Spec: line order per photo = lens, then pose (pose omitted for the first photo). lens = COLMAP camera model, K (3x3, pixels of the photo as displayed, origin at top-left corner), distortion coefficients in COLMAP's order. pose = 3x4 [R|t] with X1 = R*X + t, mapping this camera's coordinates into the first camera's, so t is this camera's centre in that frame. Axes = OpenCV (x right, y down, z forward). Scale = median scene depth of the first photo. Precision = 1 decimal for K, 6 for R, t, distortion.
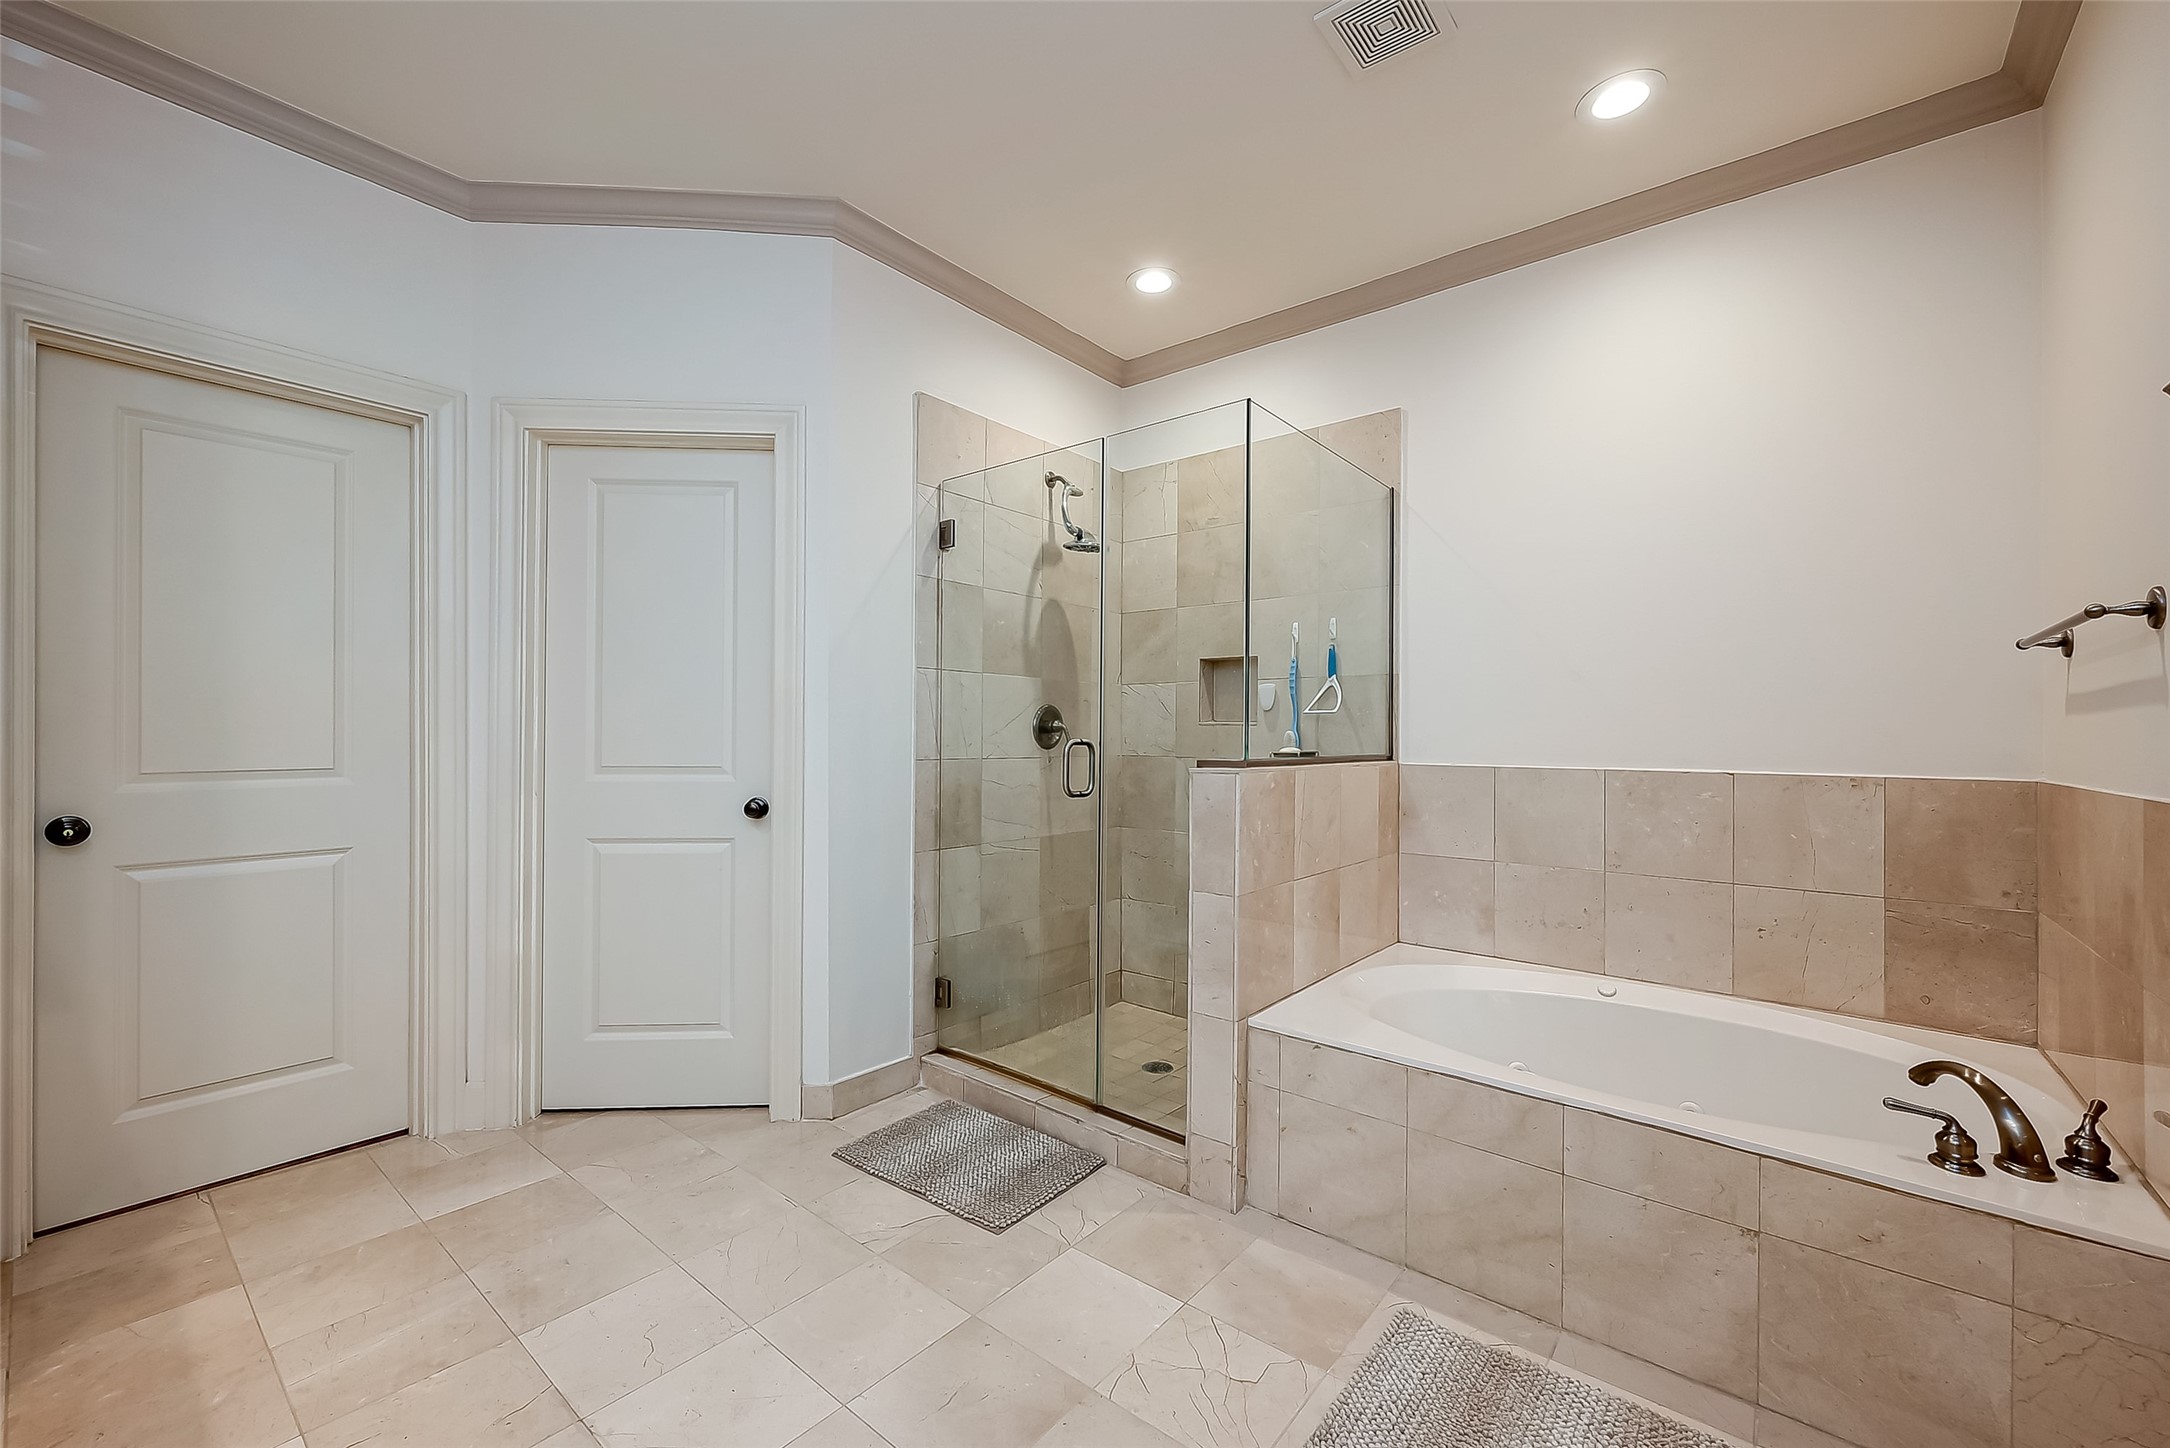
lens RADIAL K [[872.6, 0, 1081.5], [0, 872.6, 738.1], [0, 0, 1]] dist [-0.000142, 0.000059]
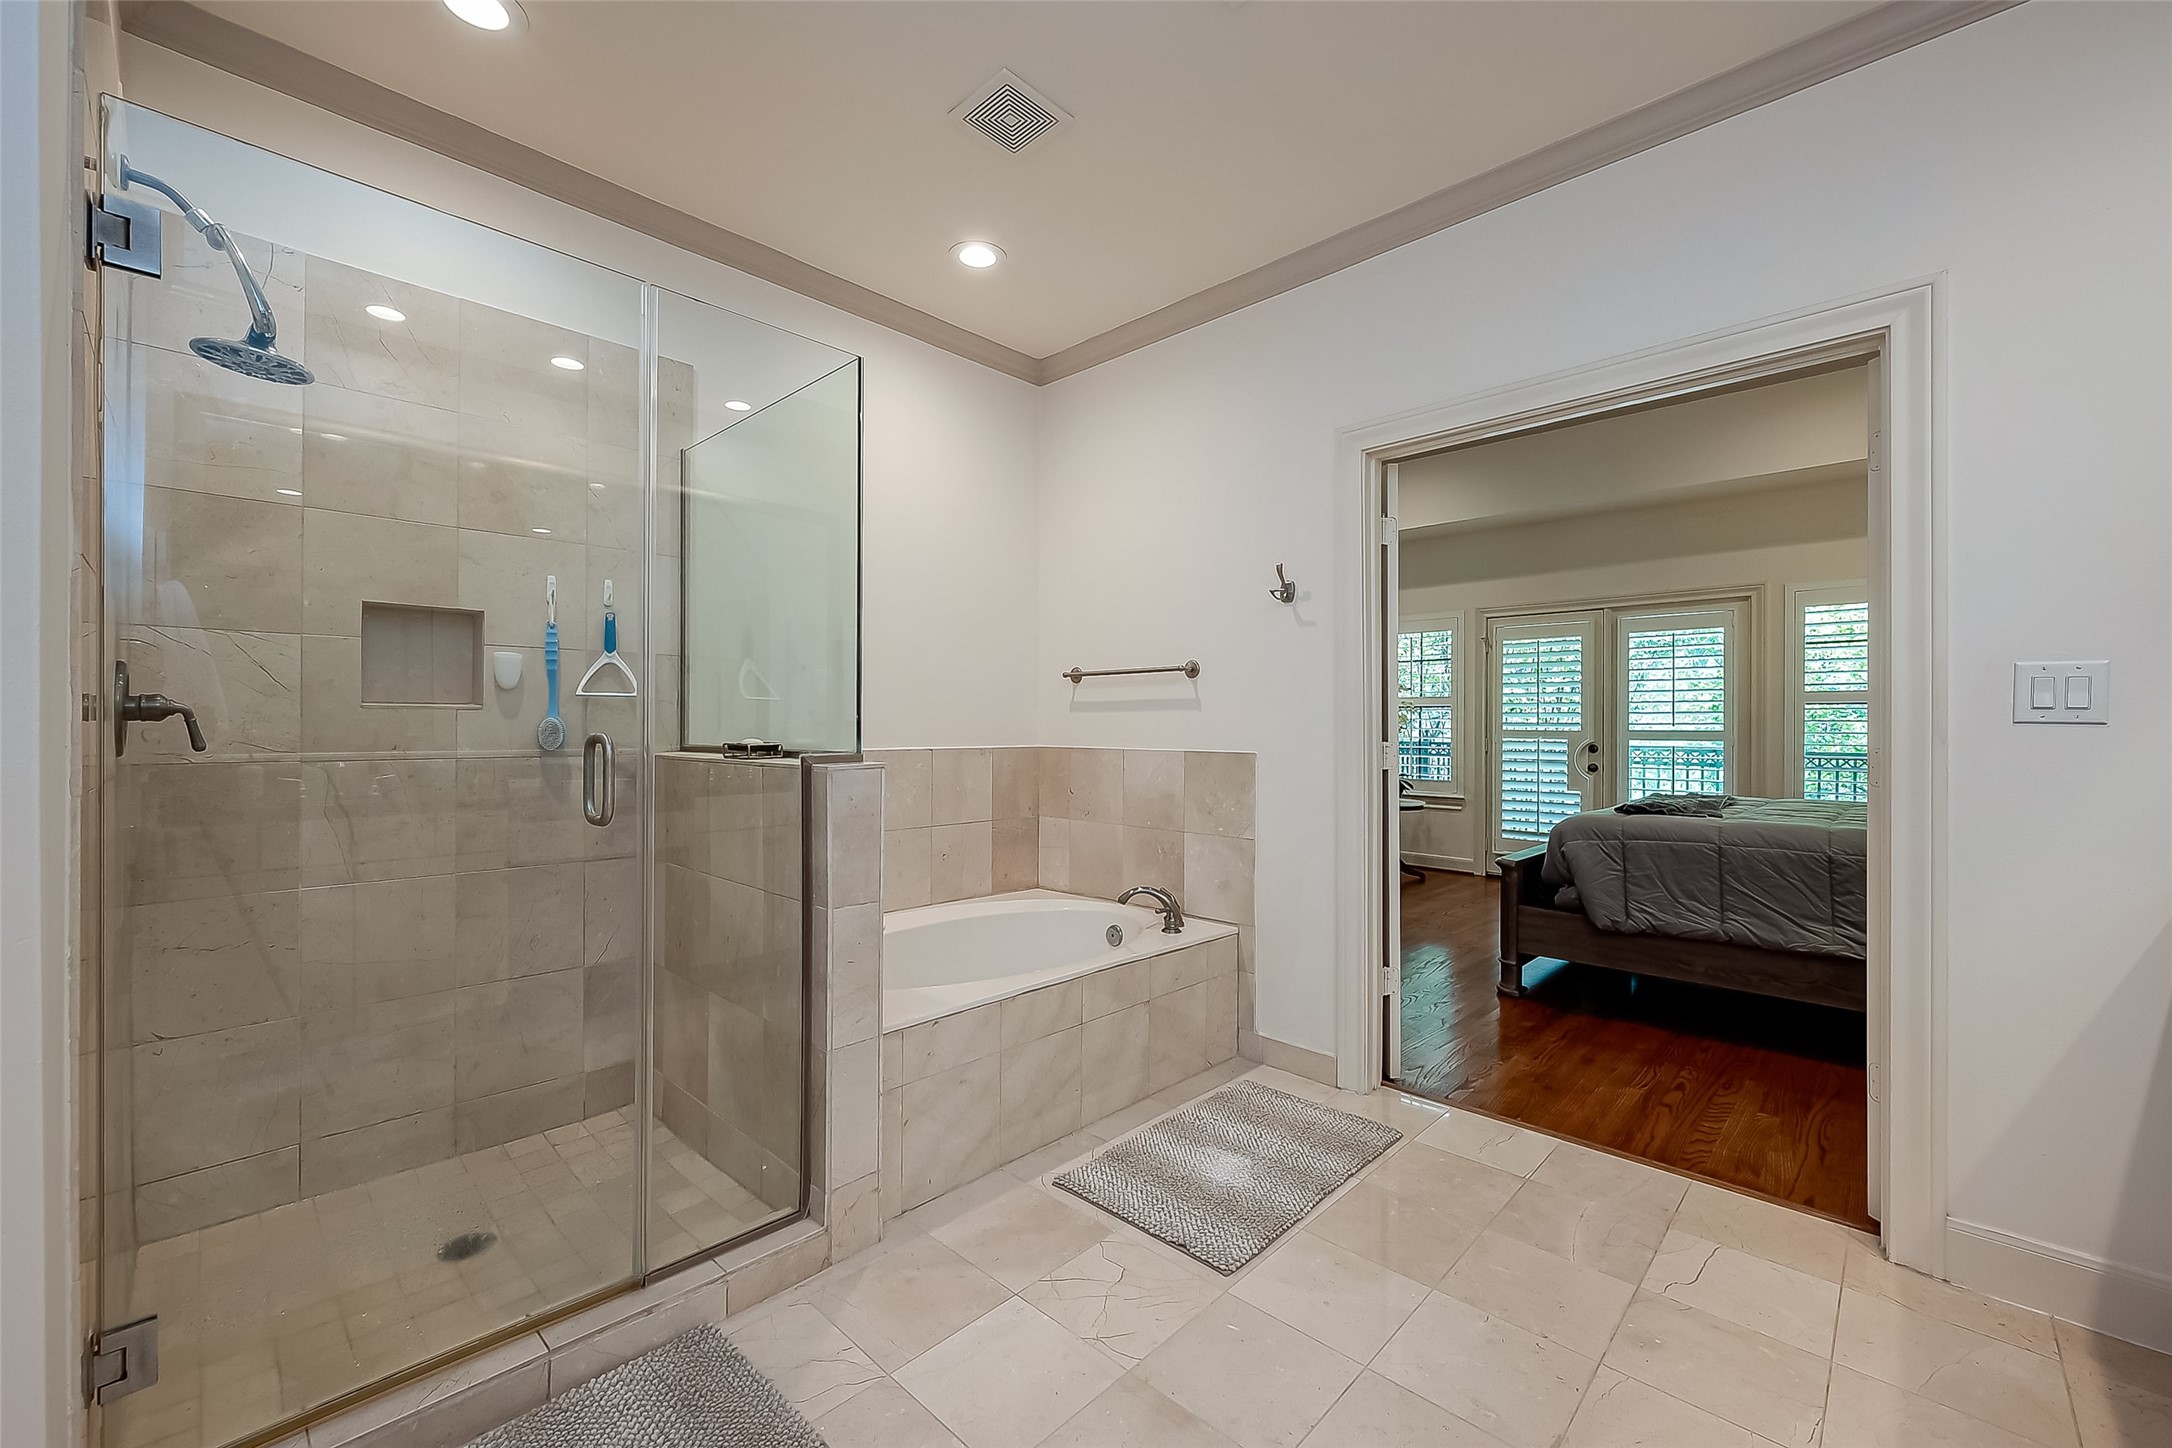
lens RADIAL K [[873.9, 0, 1088.8], [0, 873.9, 732.7], [0, 0, 1]] dist [-0.000661, -0.000106]
pose [[0.070831, -0.016329, 0.997355, -0.709487], [0.002586, 0.999866, 0.016187, -0.009086], [-0.997485, 0.001433, 0.070864, 0.695788]]
